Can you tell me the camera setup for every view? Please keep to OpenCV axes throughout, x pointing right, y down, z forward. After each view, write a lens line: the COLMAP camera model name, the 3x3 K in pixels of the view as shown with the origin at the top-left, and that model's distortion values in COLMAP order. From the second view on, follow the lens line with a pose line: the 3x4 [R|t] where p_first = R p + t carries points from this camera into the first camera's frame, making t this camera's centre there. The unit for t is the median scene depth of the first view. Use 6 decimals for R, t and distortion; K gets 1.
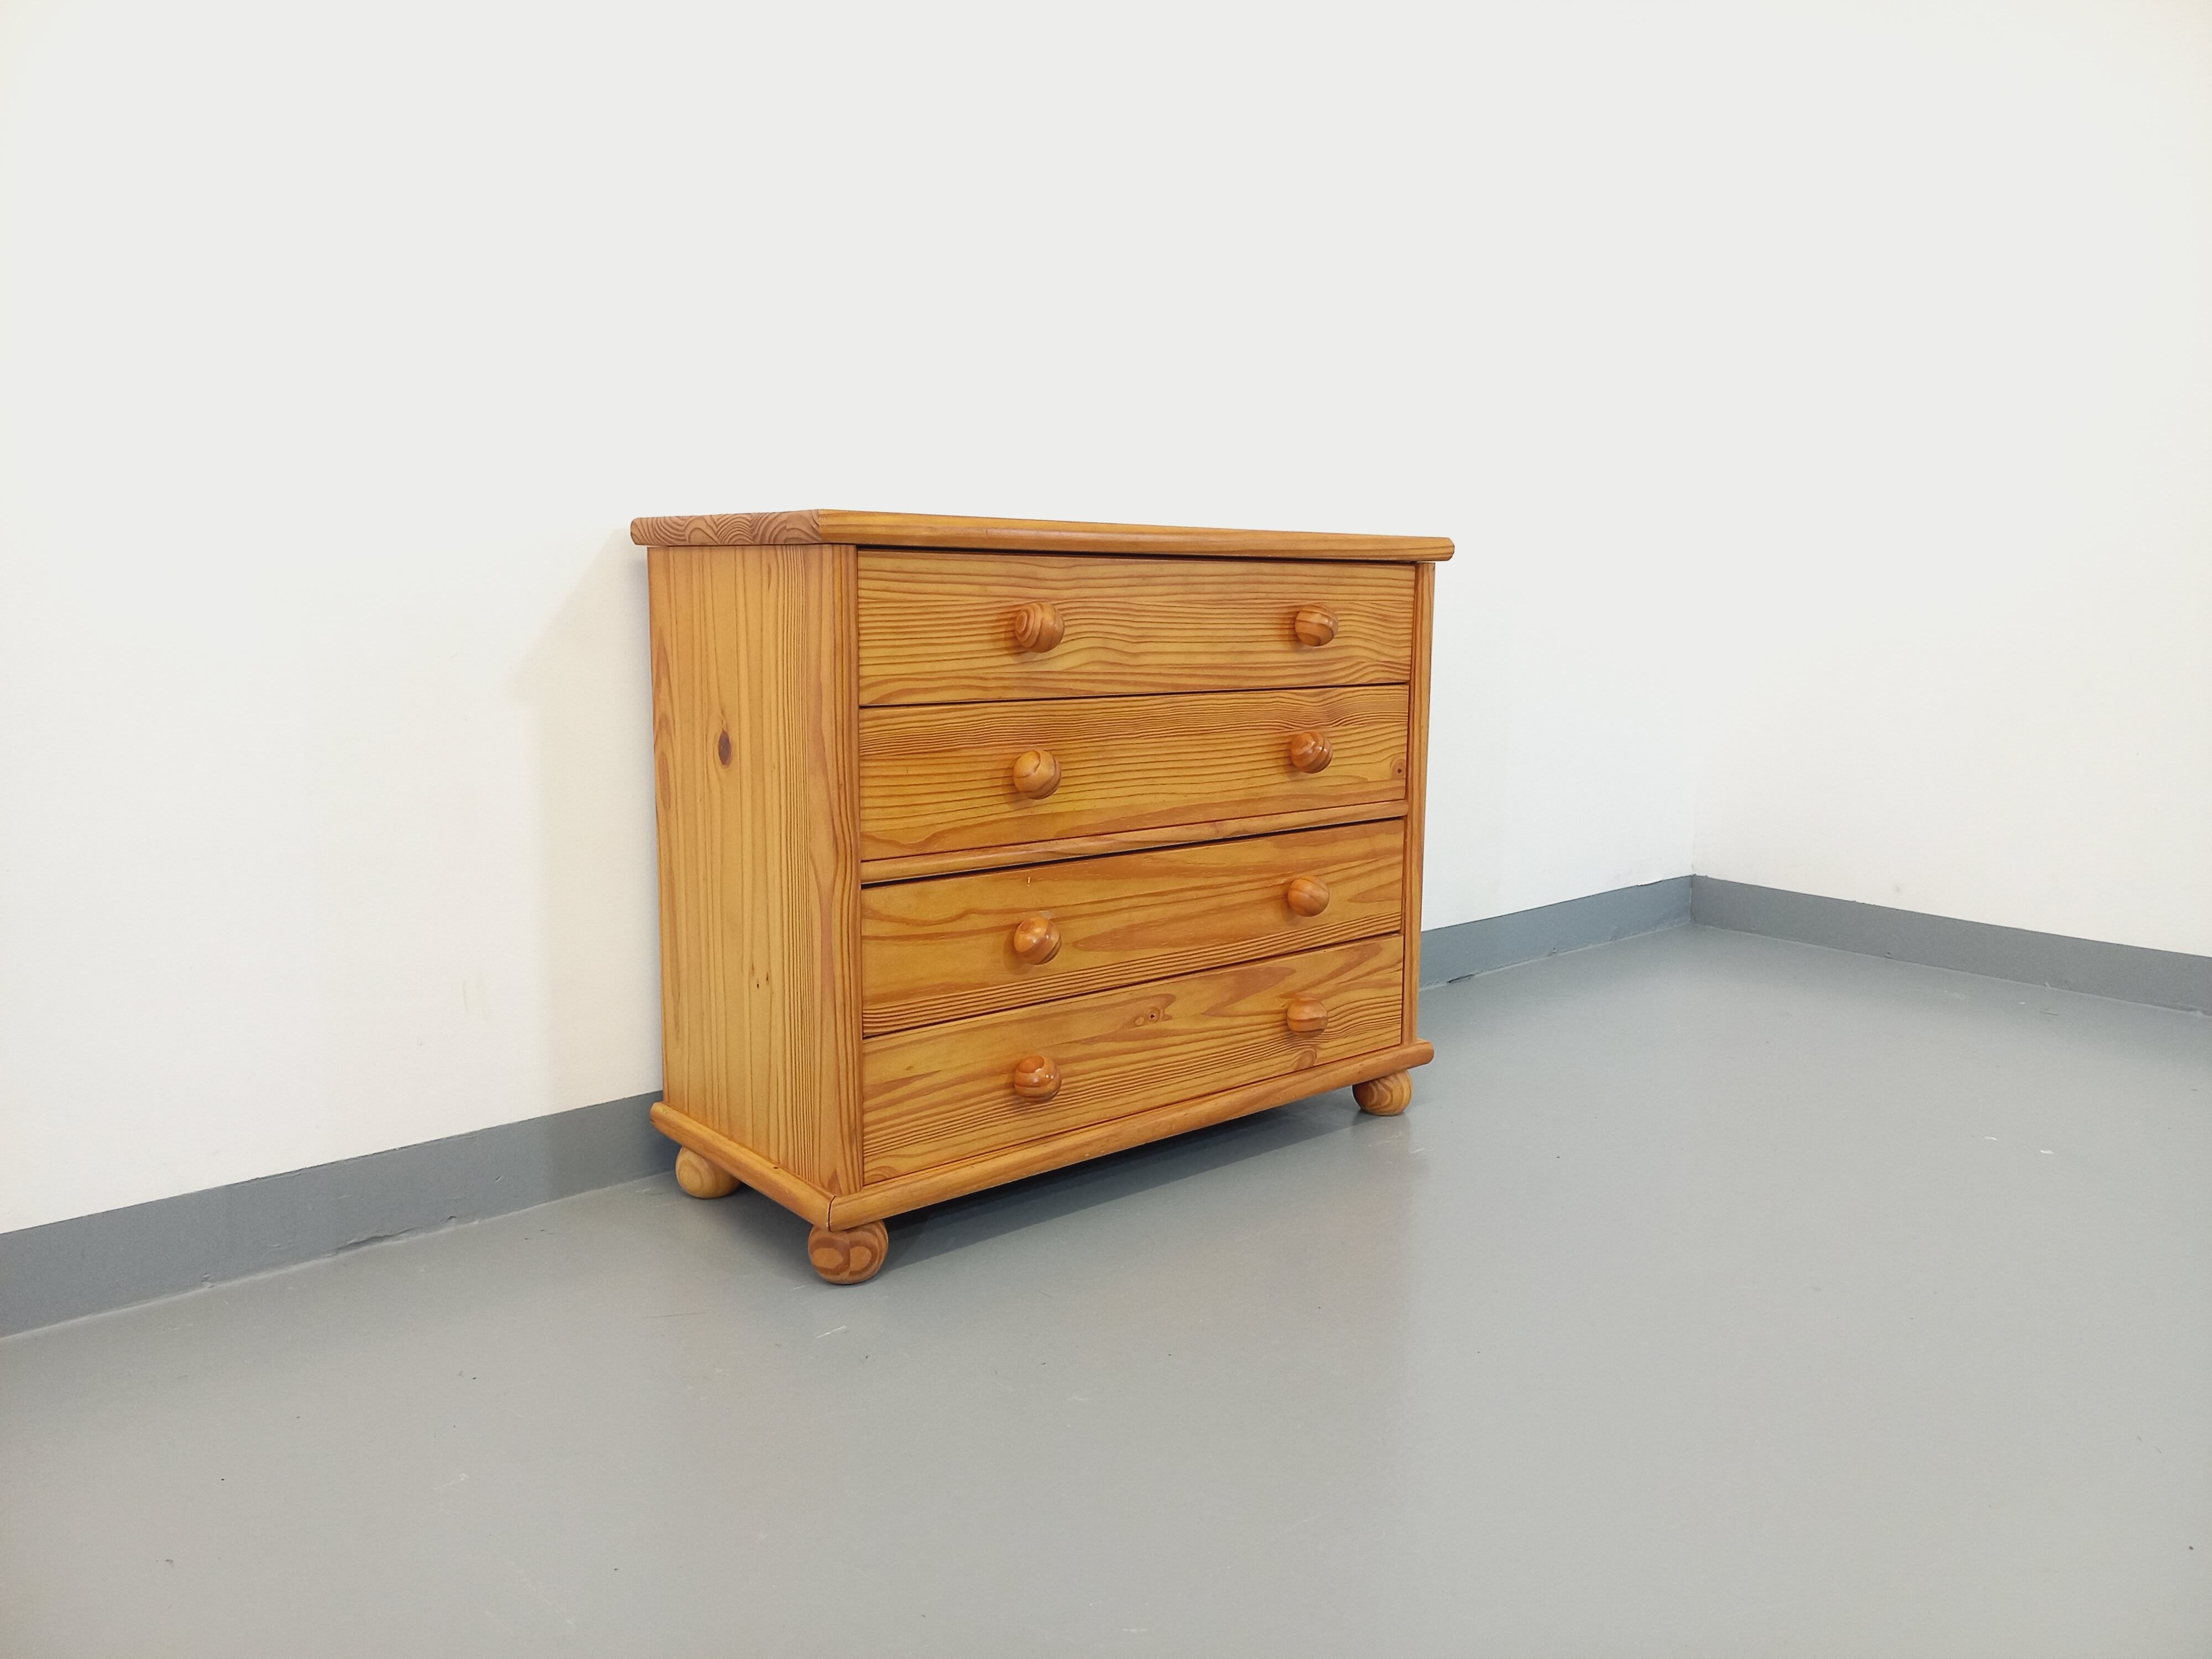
lens RADIAL K [[1620.8, 0, 1119.1], [0, 1620.8, 823.9], [0, 0, 1]] dist [0.072983, -0.060361]
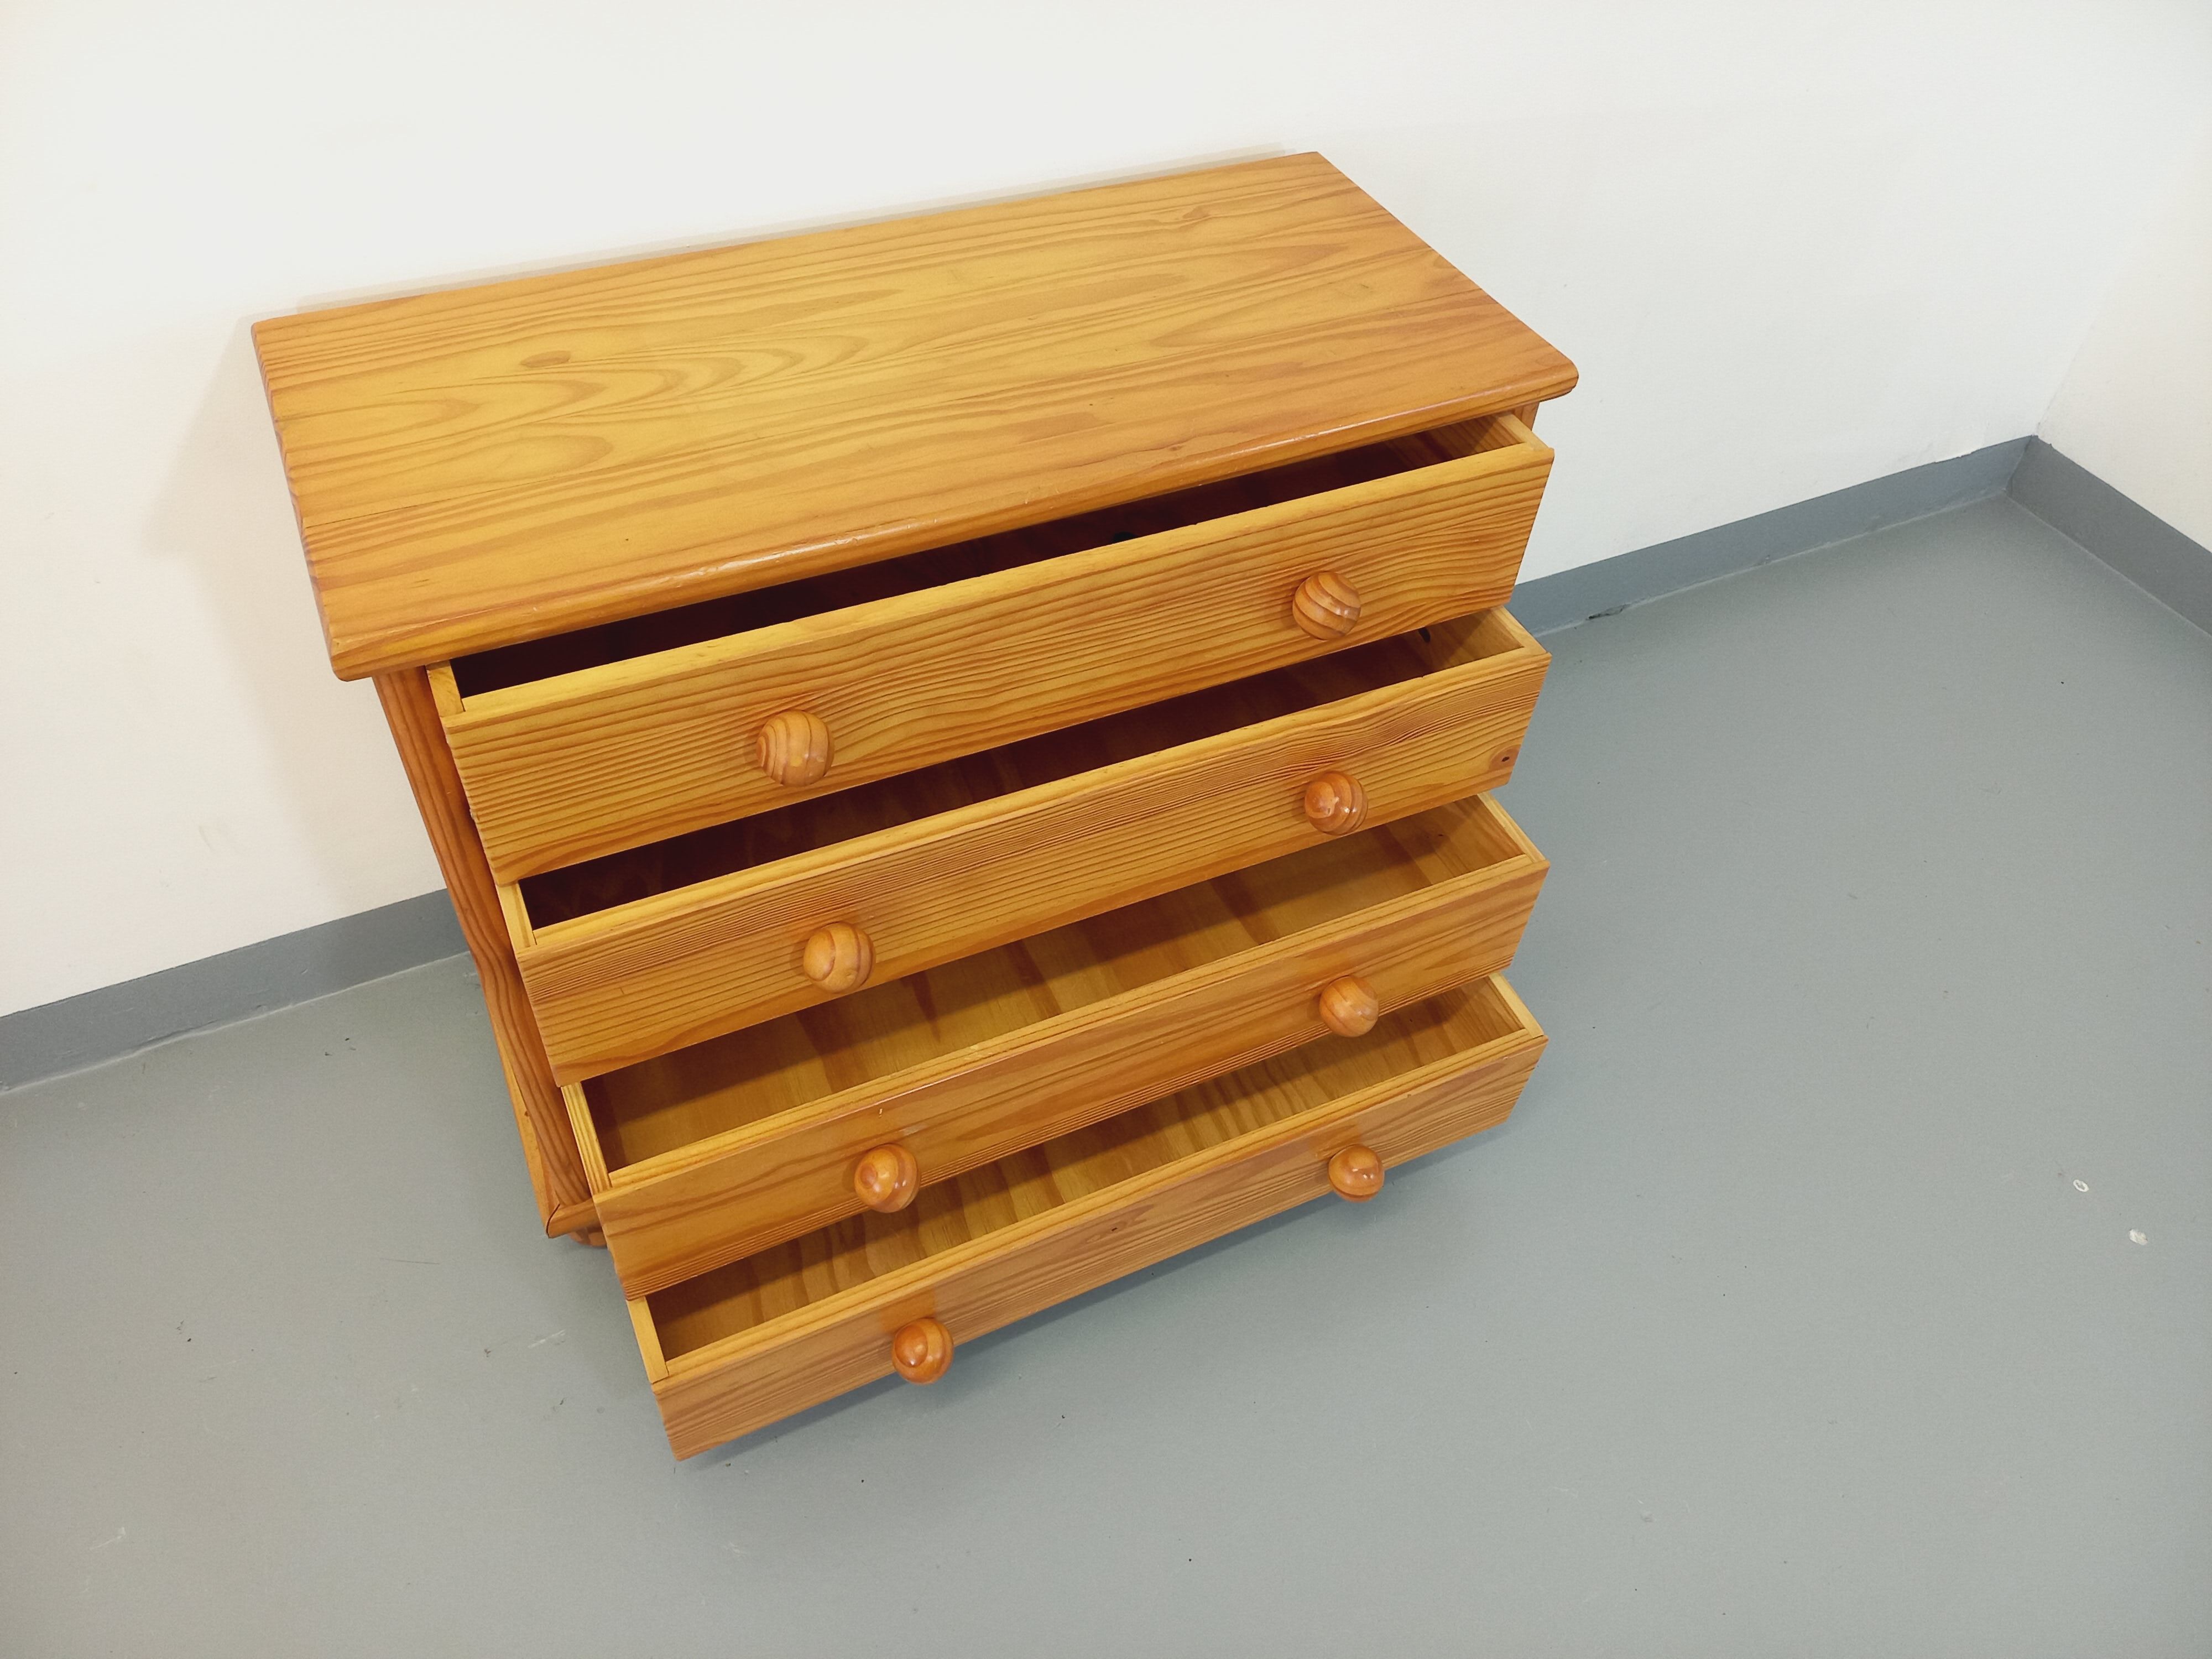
lens RADIAL K [[1620.8, 0, 1111.8], [0, 1620.8, 826.3], [0, 0, 1]] dist [0.072983, -0.060361]
pose [[0.965535, 0.215493, -0.145962, 0.187816], [-0.081436, 0.782771, 0.616958, -0.468232], [0.247205, -0.583808, 0.773342, 0.439912]]
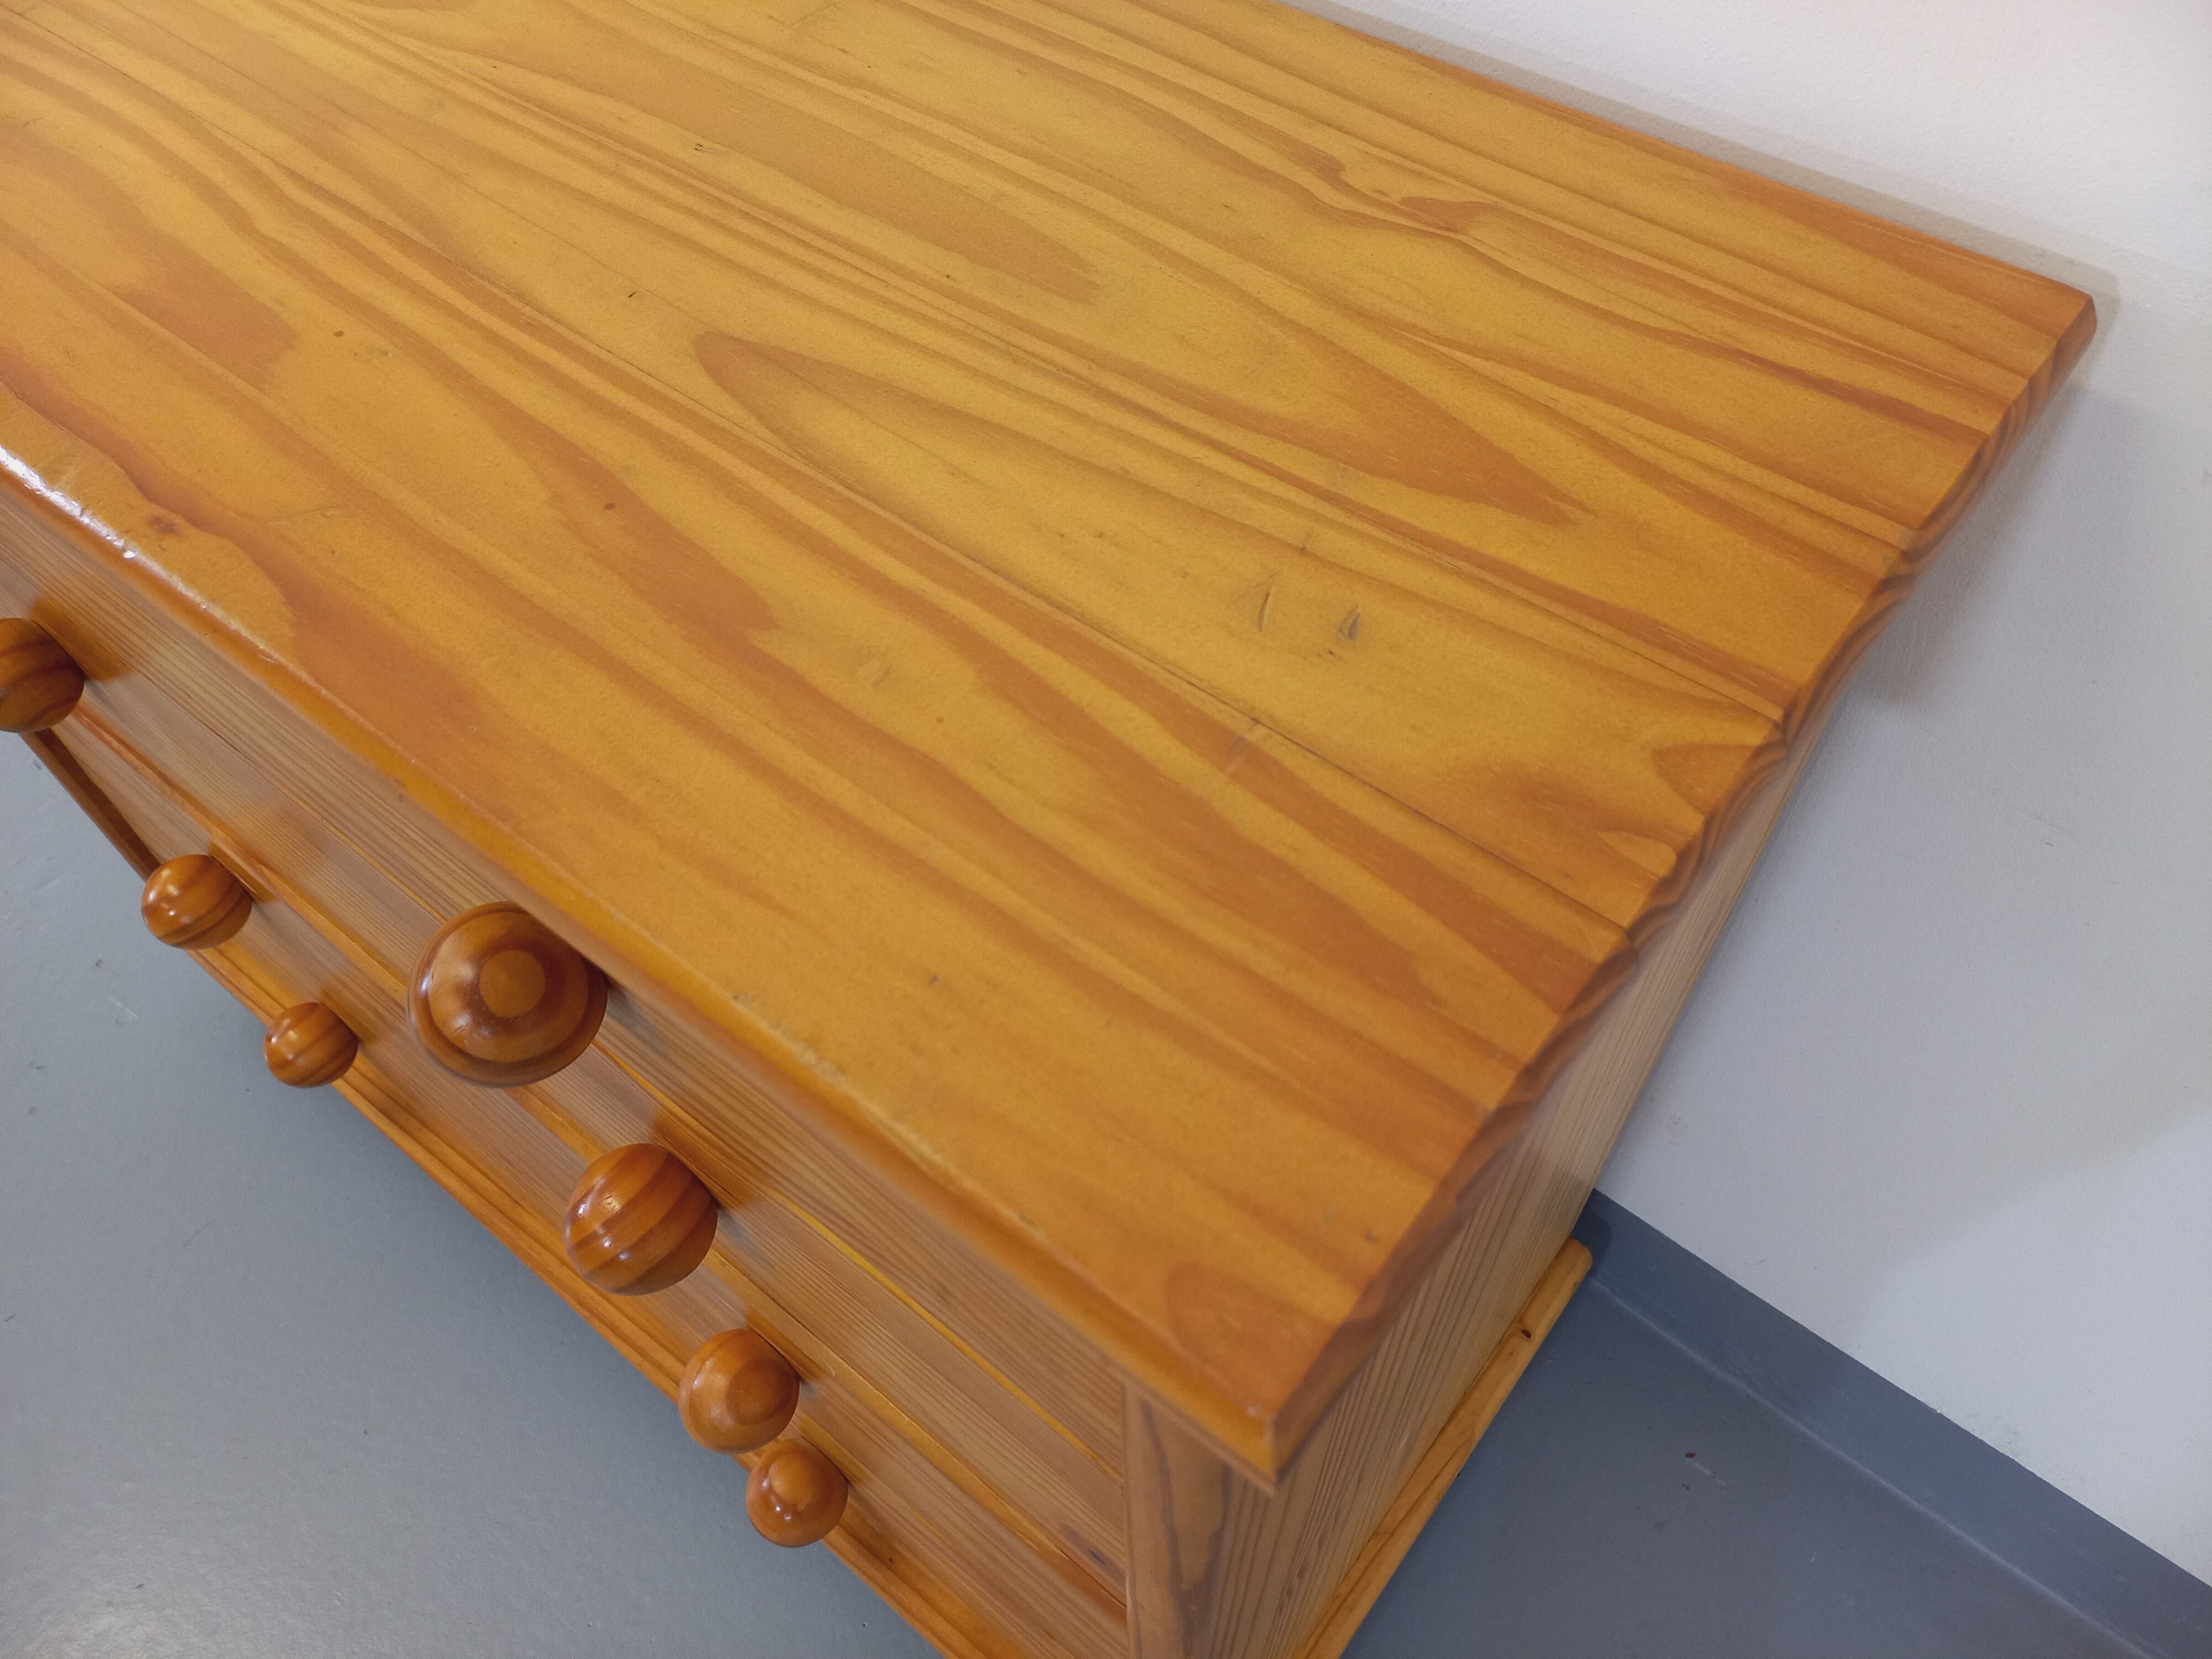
lens RADIAL K [[1620.8, 0, 1131.5], [0, 1620.8, 797.9], [0, 0, 1]] dist [0.072983, -0.060361]
pose [[0.191396, 0.762597, -0.617910, 0.280342], [-0.127121, 0.643506, 0.754811, -0.351865], [0.973246, -0.065918, 0.220106, 1.116005]]
